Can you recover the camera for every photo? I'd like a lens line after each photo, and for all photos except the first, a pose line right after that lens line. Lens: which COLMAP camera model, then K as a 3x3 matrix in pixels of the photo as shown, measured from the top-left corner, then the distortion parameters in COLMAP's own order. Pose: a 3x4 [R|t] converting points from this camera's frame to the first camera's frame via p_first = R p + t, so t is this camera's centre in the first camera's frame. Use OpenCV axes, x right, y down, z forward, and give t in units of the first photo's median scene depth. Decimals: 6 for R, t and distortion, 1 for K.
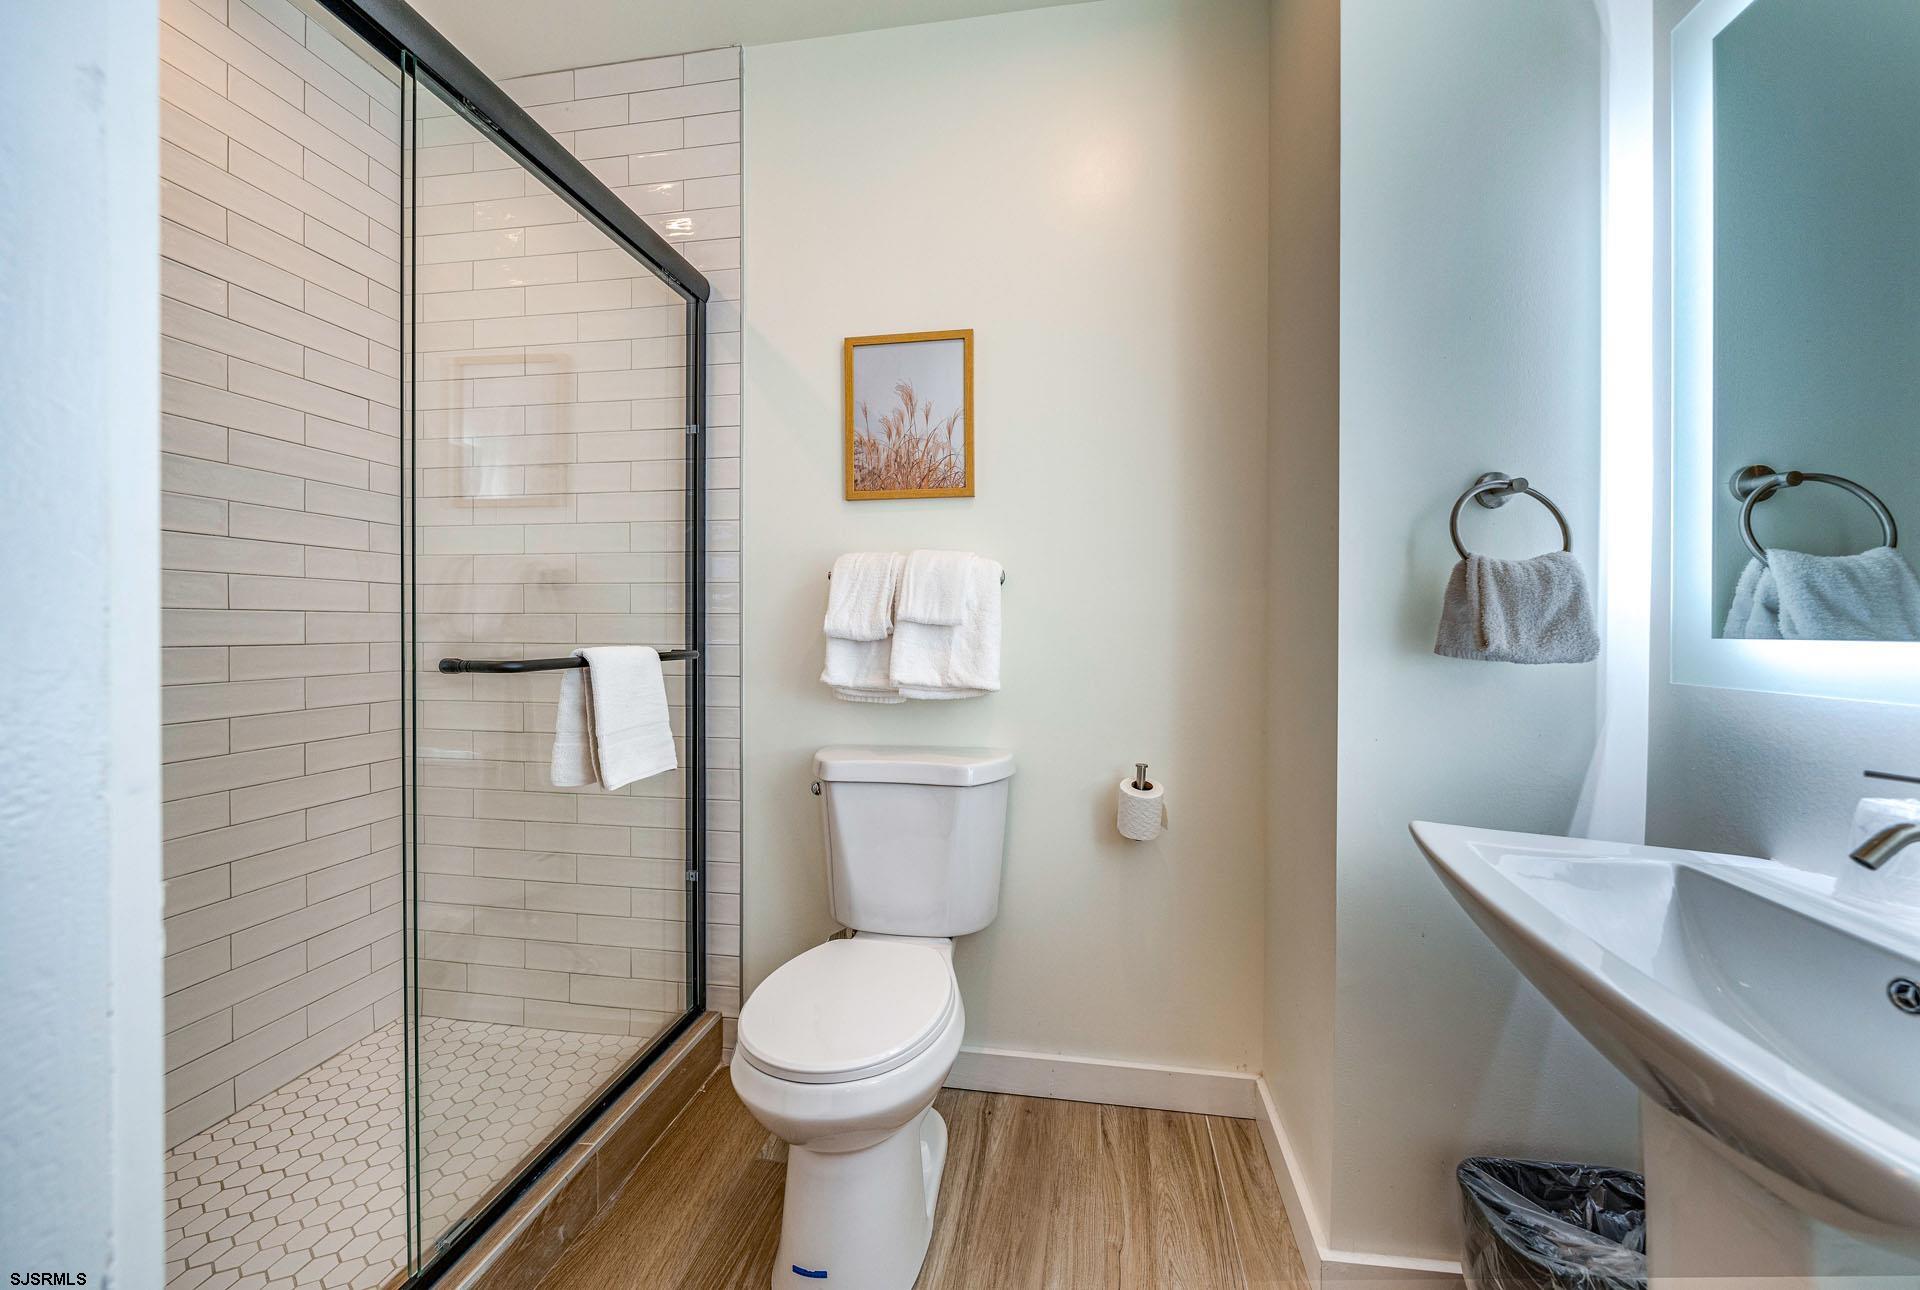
lens RADIAL K [[716.2, 0, 962.9], [0, 716.2, 642.4], [0, 0, 1]] dist [-0.001409, -0.000130]
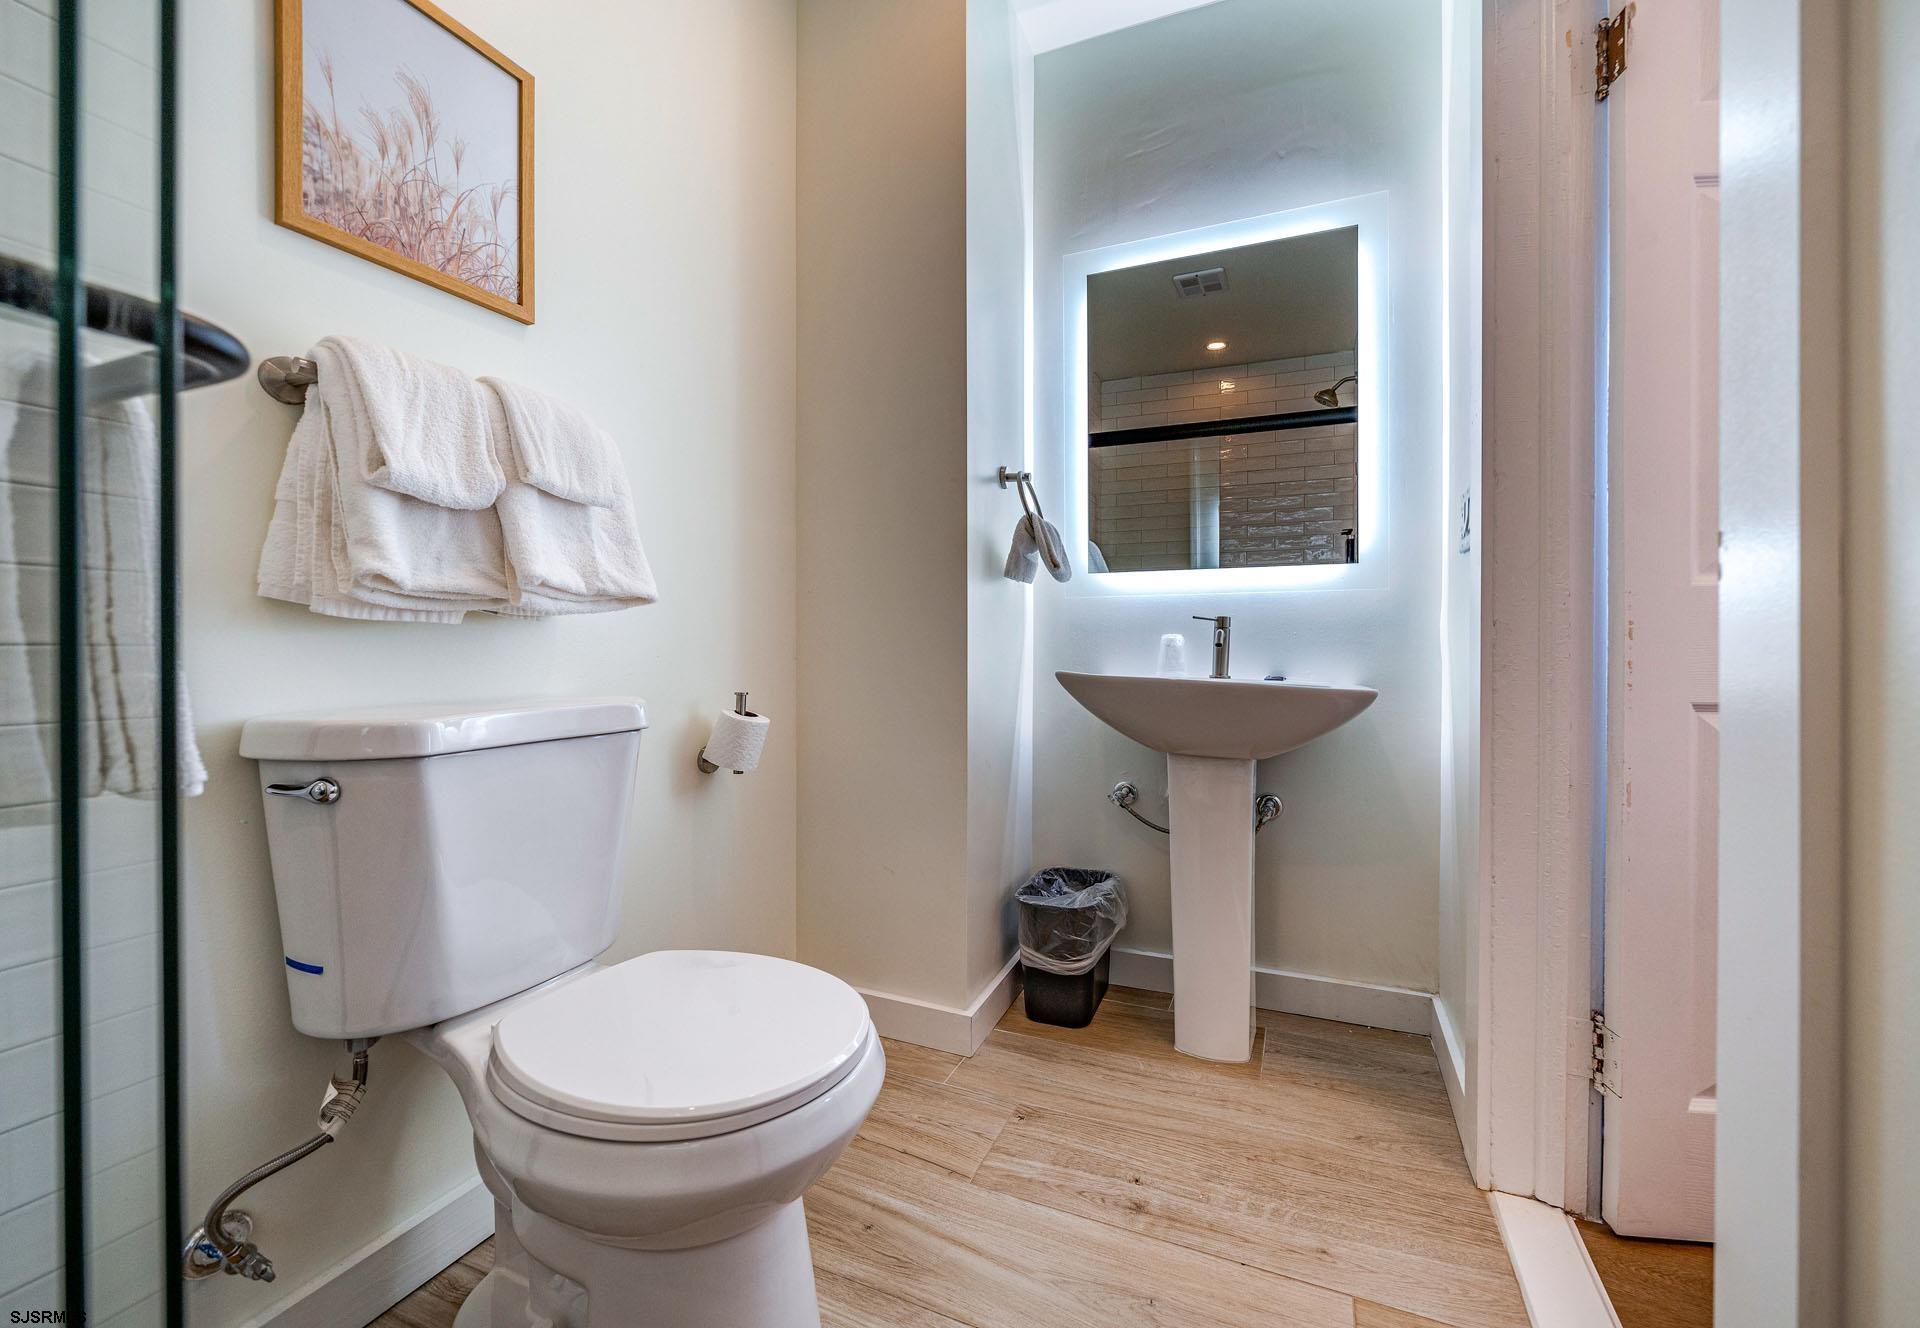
lens RADIAL K [[783.4, 0, 963.6], [0, 783.4, 654.6], [0, 0, 1]] dist [-0.000321, 0.000062]
pose [[0.229060, -0.004531, 0.973402, -0.607790], [0.006659, 0.999973, 0.003087, 0.108484], [-0.973390, 0.005775, 0.229084, 0.428409]]
